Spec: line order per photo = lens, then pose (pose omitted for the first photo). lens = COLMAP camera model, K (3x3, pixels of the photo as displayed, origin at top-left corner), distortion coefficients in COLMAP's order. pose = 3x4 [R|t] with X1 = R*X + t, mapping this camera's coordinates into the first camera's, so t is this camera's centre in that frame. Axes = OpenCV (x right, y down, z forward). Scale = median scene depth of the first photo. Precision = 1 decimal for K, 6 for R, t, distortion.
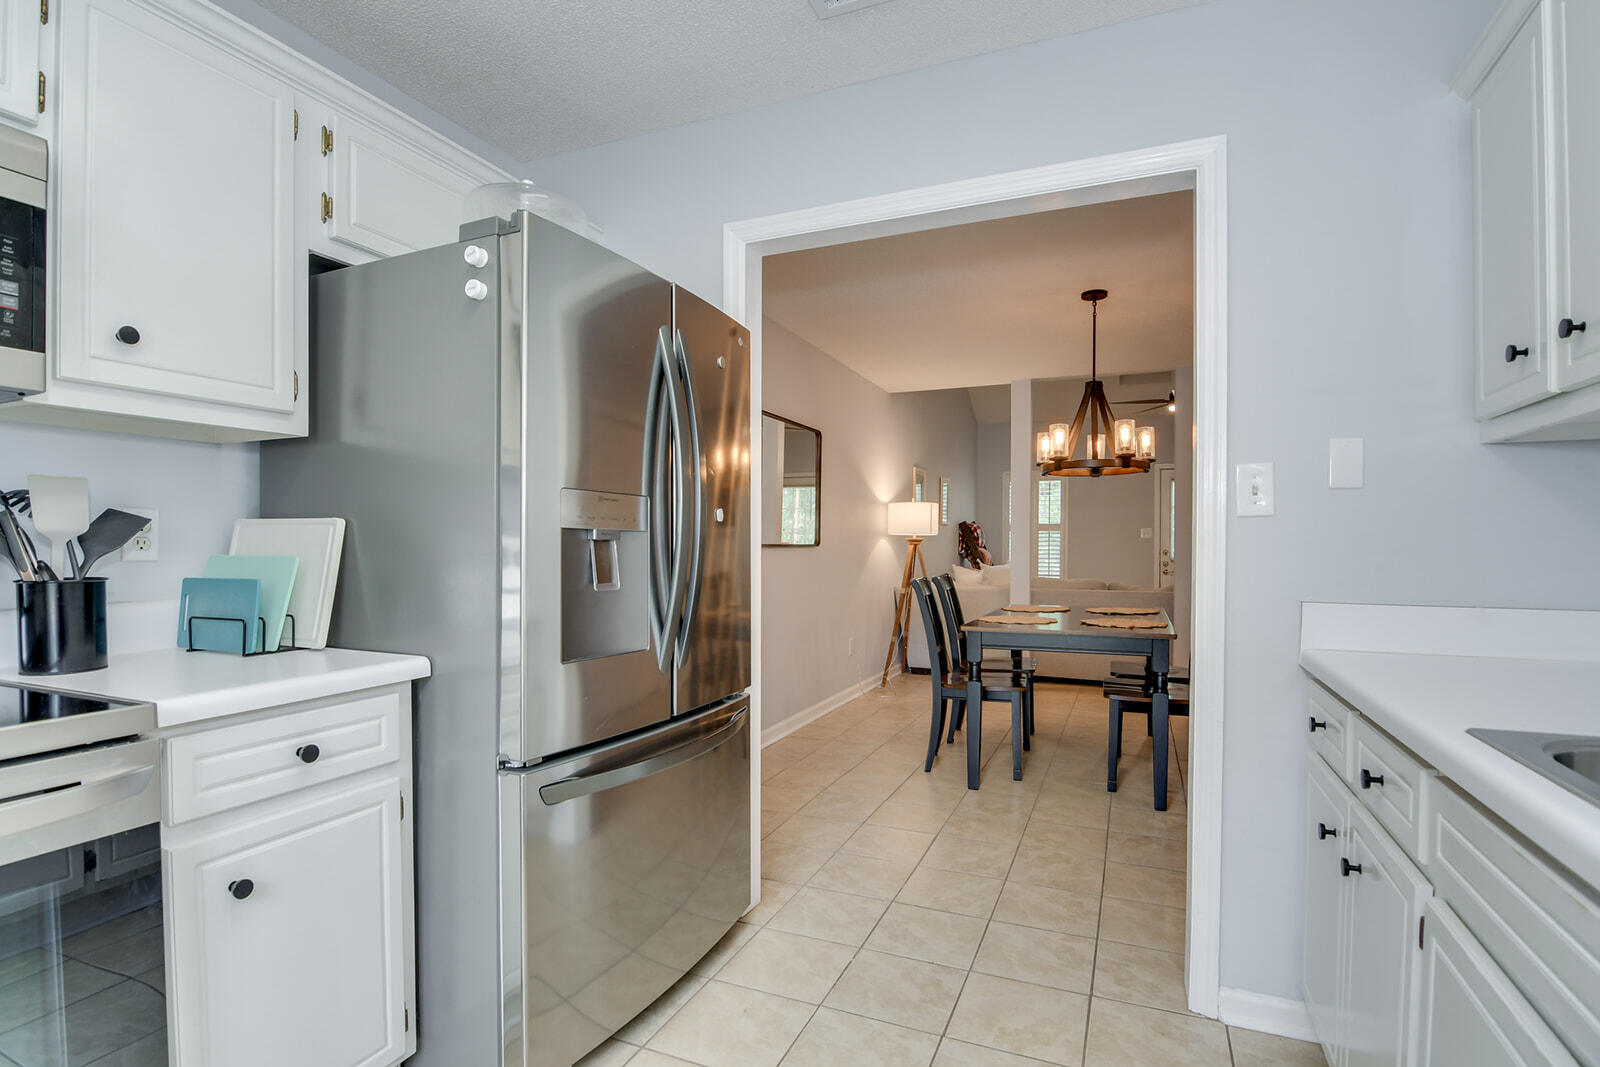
lens RADIAL K [[773.1, 0, 795.8], [0, 773.1, 552.0], [0, 0, 1]] dist [-0.025816, -0.000514]
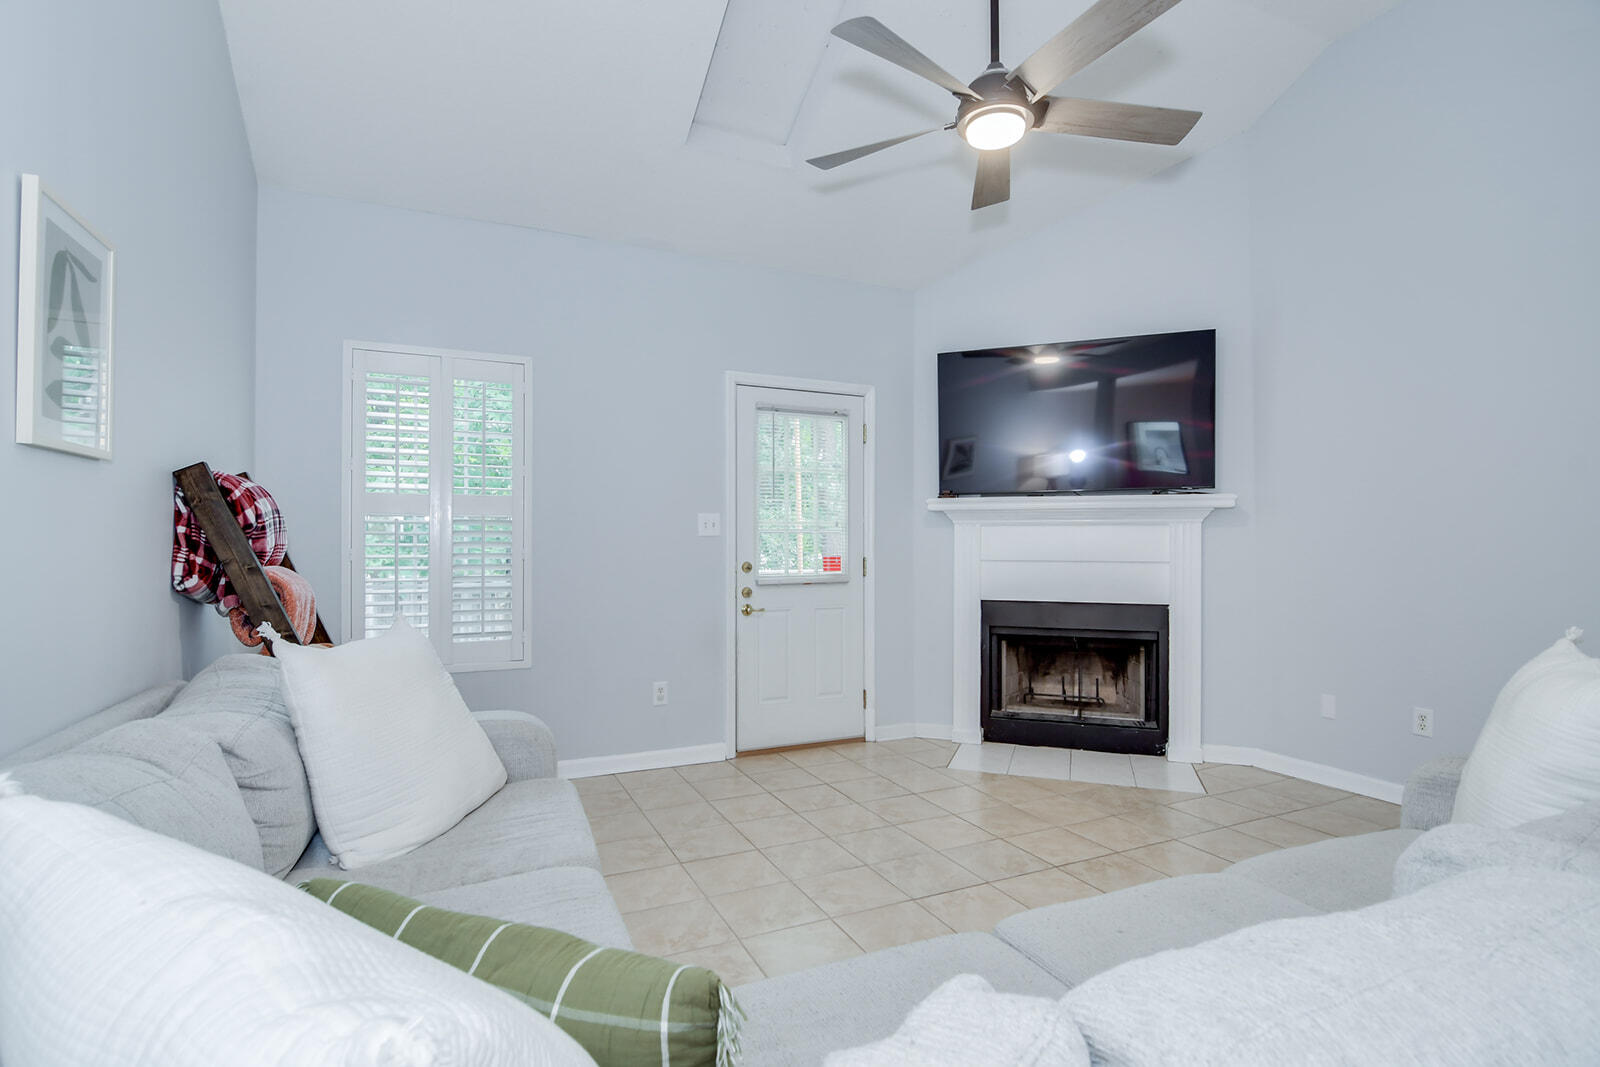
lens RADIAL K [[773.0, 0, 789.4], [0, 773.0, 534.9], [0, 0, 1]] dist [-0.000721, -0.016536]
pose [[0.660144, 0.008619, 0.751090, 0.393163], [0.009729, 0.999752, -0.020024, -0.022902], [-0.751076, 0.020526, 0.659897, 1.727922]]
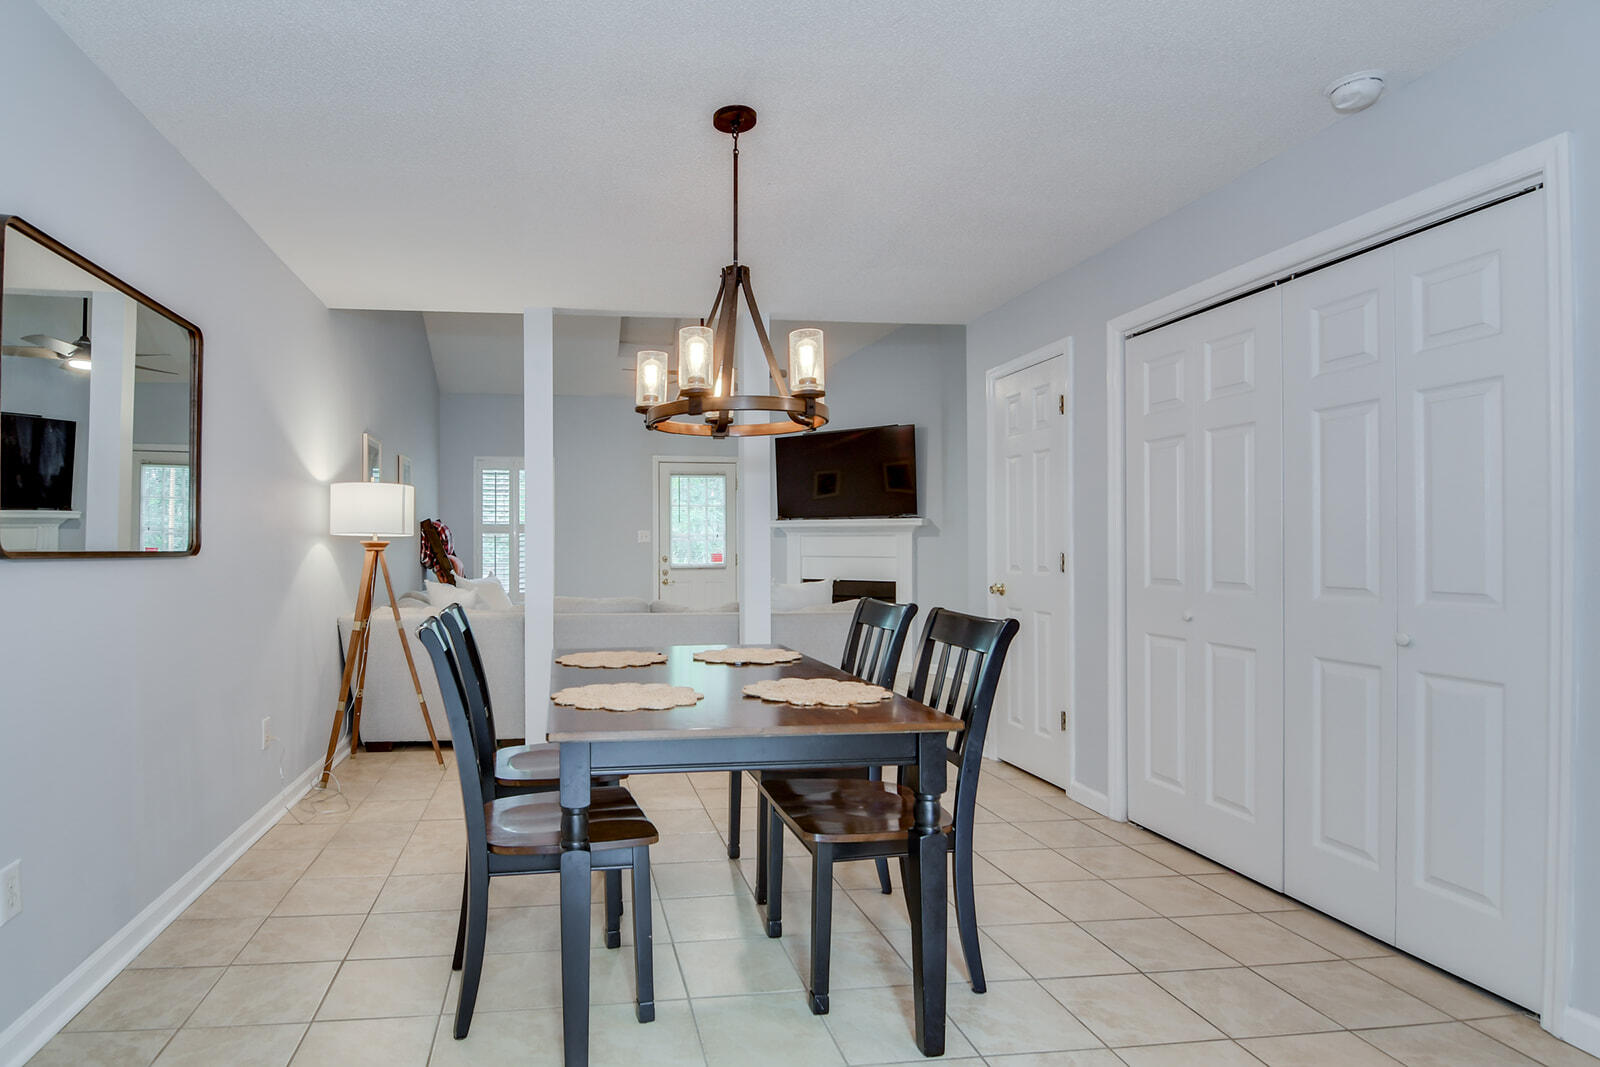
lens RADIAL K [[829.9, 0, 655.7], [0, 829.9, 554.8], [0, 0, 1]] dist [-0.000315, -0.000204]
pose [[0.864989, -0.005330, 0.501762, 0.023376], [0.007380, 0.999971, -0.002102, -0.005808], [-0.501736, 0.005521, 0.865003, 0.526237]]
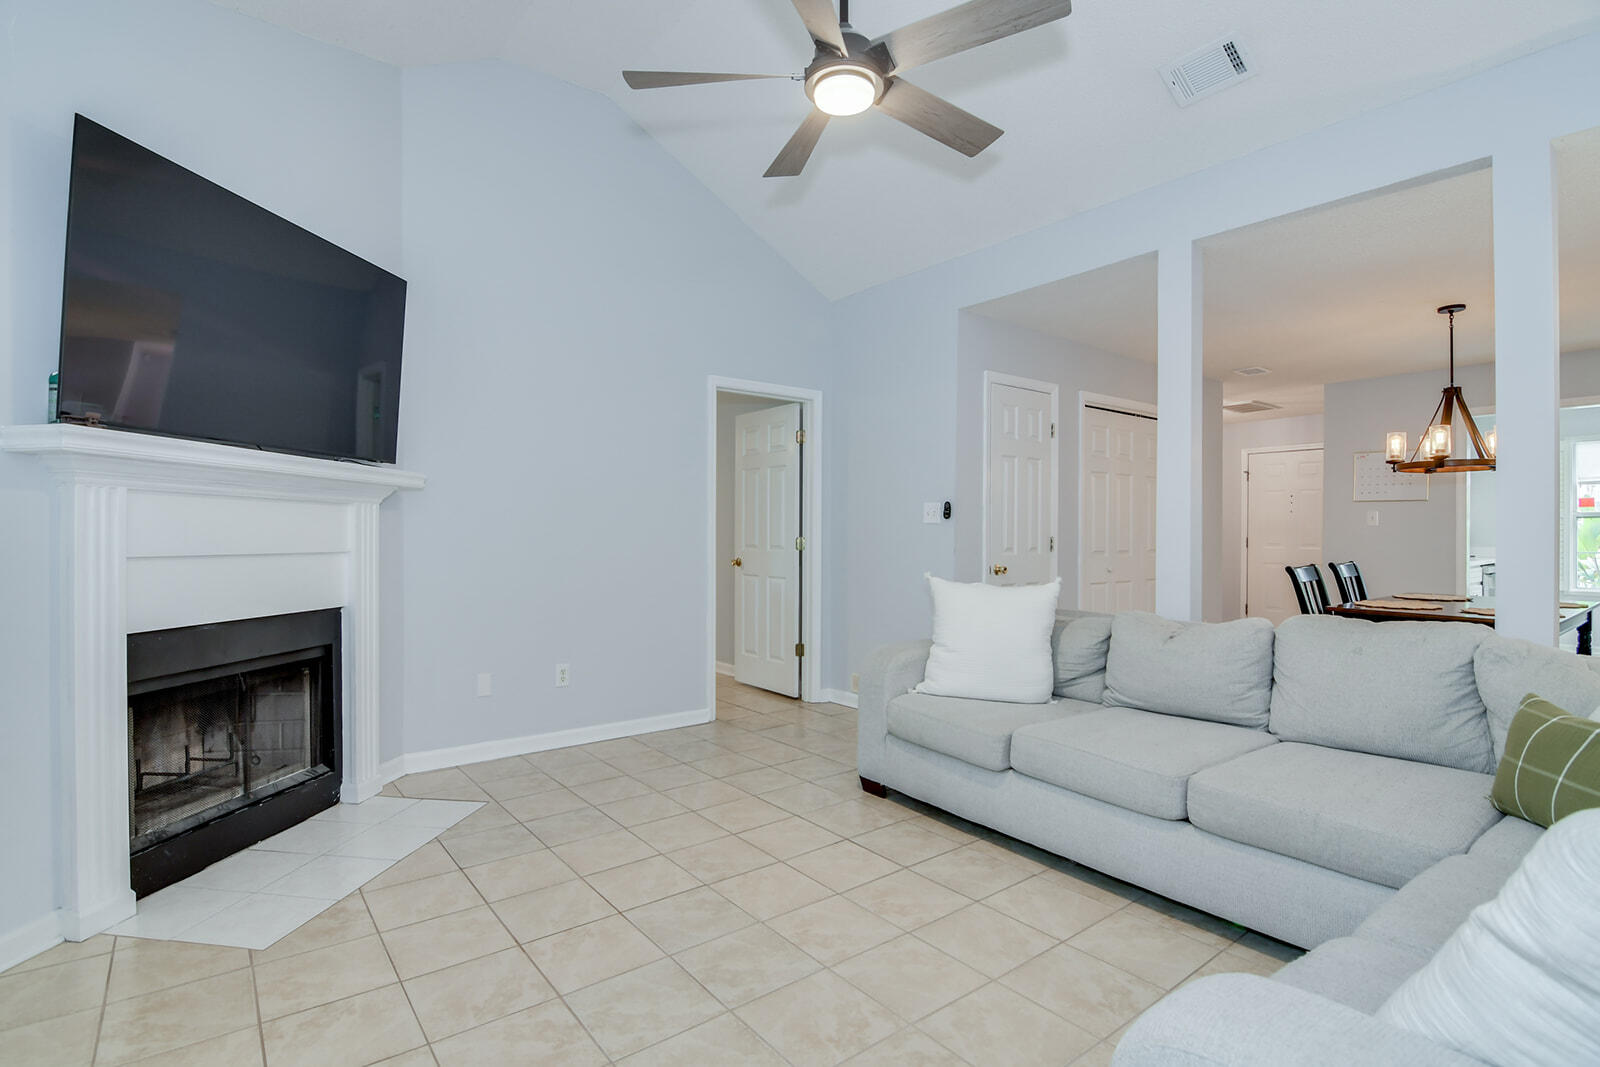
lens RADIAL K [[773.0, 0, 789.4], [0, 773.0, 534.9], [0, 0, 1]] dist [-0.000721, -0.016536]
pose [[-0.877283, 0.000105, 0.479973, 0.748016], [0.005761, 0.999930, 0.010311, -0.026251], [-0.479938, 0.011811, -0.877223, 2.606850]]
